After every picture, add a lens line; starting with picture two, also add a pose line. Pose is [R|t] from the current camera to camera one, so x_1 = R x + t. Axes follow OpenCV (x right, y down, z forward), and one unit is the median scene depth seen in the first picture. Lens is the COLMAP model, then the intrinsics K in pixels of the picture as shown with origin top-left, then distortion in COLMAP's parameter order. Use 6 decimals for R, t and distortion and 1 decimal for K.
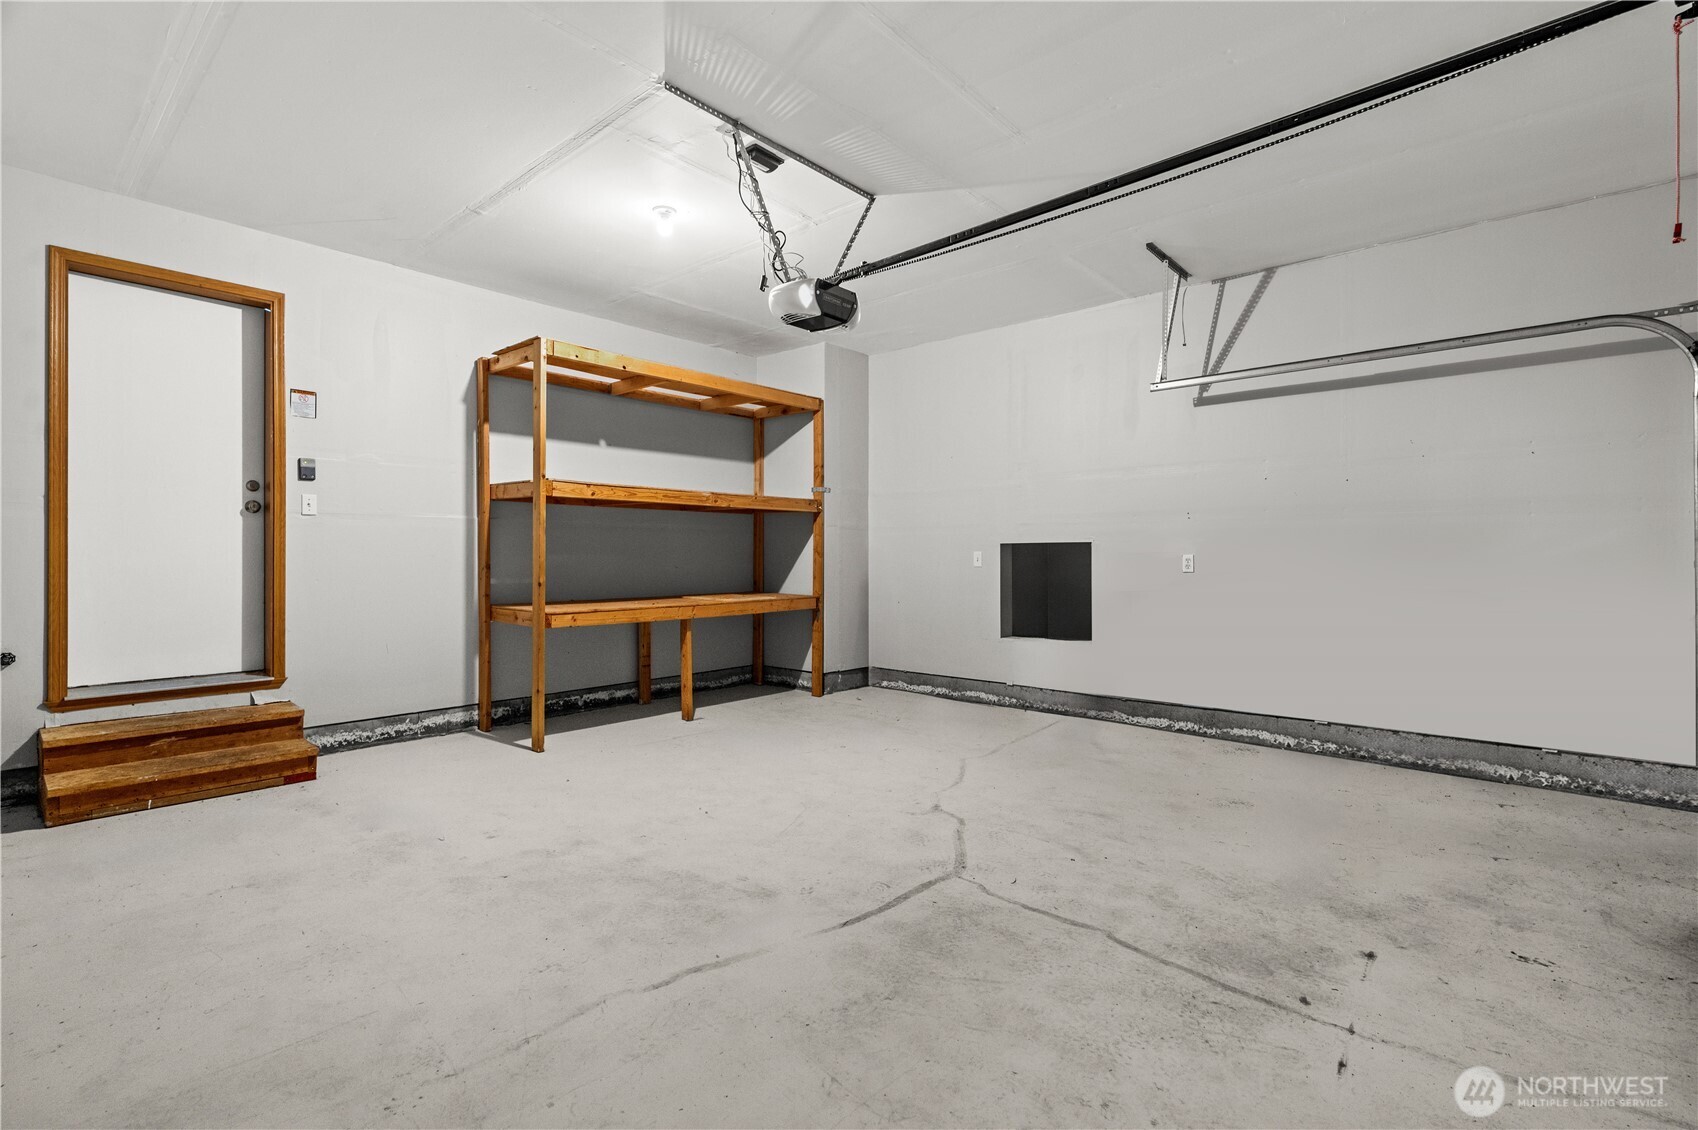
lens RADIAL K [[780.7, 0, 856.3], [0, 780.7, 563.0], [0, 0, 1]] dist [-0.007476, 0.003545]
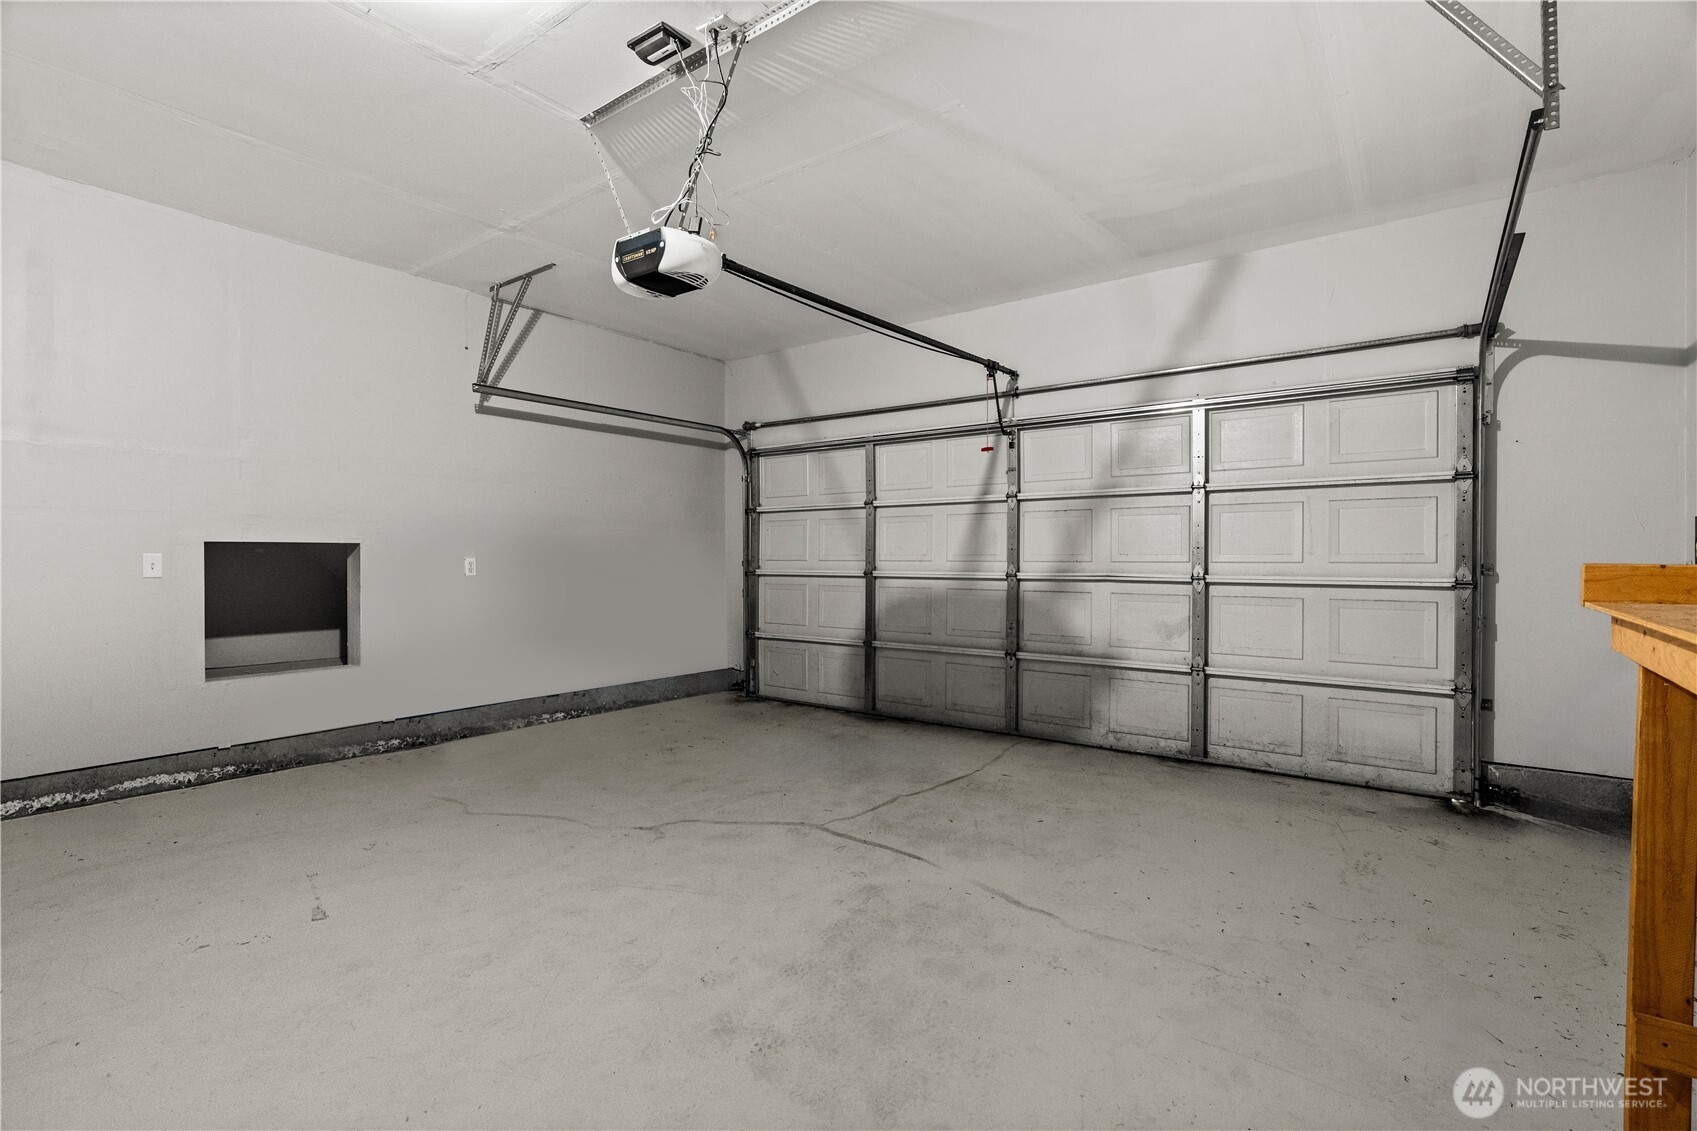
lens RADIAL K [[780.3, 0, 854.3], [0, 780.3, 560.8], [0, 0, 1]] dist [-0.007476, 0.003545]
pose [[-0.085245, -0.001510, 0.996359, -1.033521], [0.009123, 0.999956, 0.002296, -0.009455], [-0.996318, 0.009285, -0.085228, 1.006395]]
